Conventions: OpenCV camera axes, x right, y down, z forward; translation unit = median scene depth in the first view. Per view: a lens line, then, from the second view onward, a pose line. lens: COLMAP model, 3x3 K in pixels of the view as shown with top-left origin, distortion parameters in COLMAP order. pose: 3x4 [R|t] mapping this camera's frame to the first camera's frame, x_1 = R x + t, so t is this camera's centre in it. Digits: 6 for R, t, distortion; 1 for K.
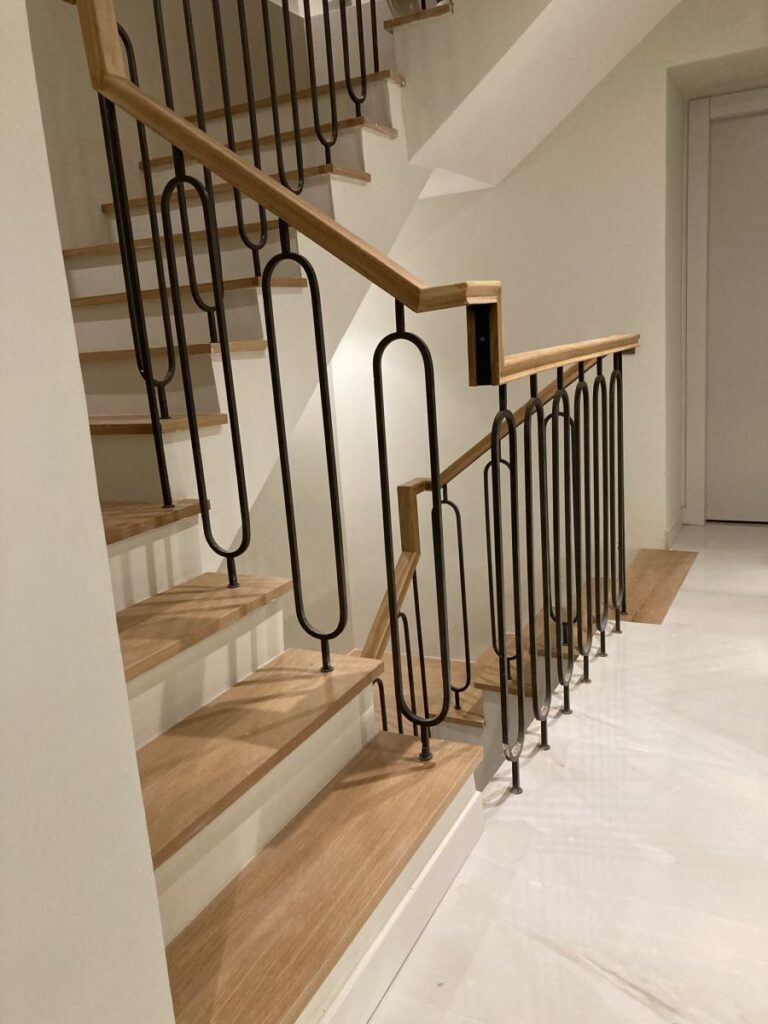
lens RADIAL K [[834.6, 0, 375.0], [0, 834.6, 506.7], [0, 0, 1]] dist [0.047342, -0.072785]
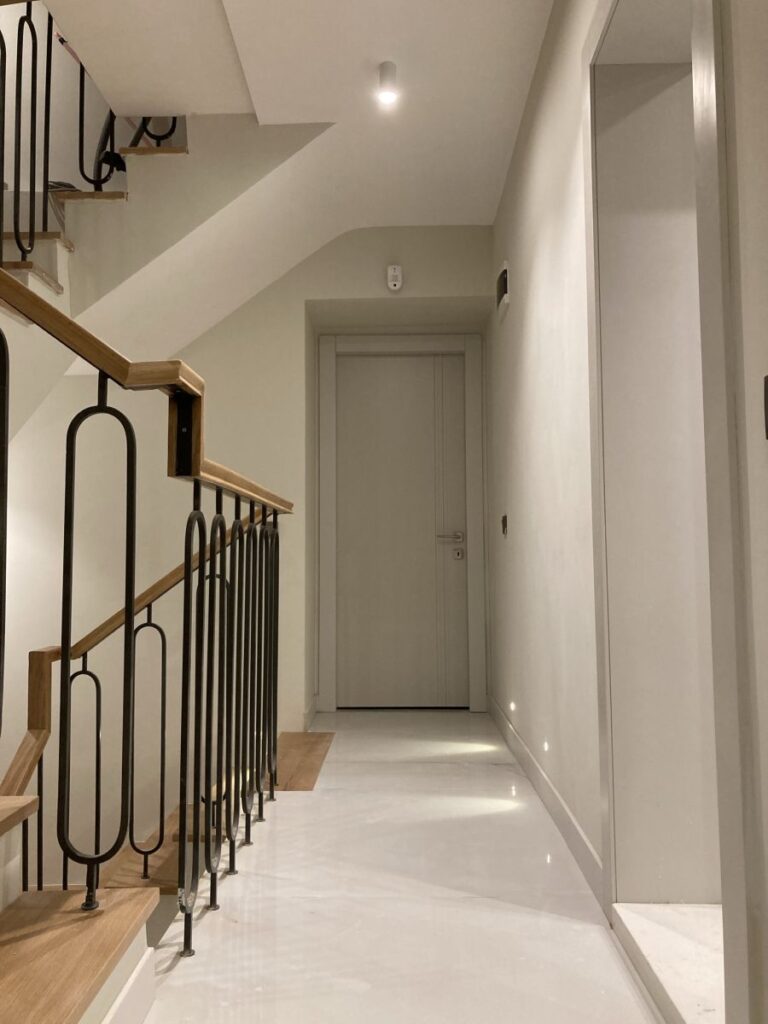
lens RADIAL K [[834.6, 0, 383.0], [0, 834.6, 514.2], [0, 0, 1]] dist [0.047342, -0.072785]
pose [[0.890635, 0.095236, 0.444633, -0.076059], [0.034387, 0.960915, -0.274699, 0.143654], [-0.453416, 0.259946, 0.852550, 0.055562]]
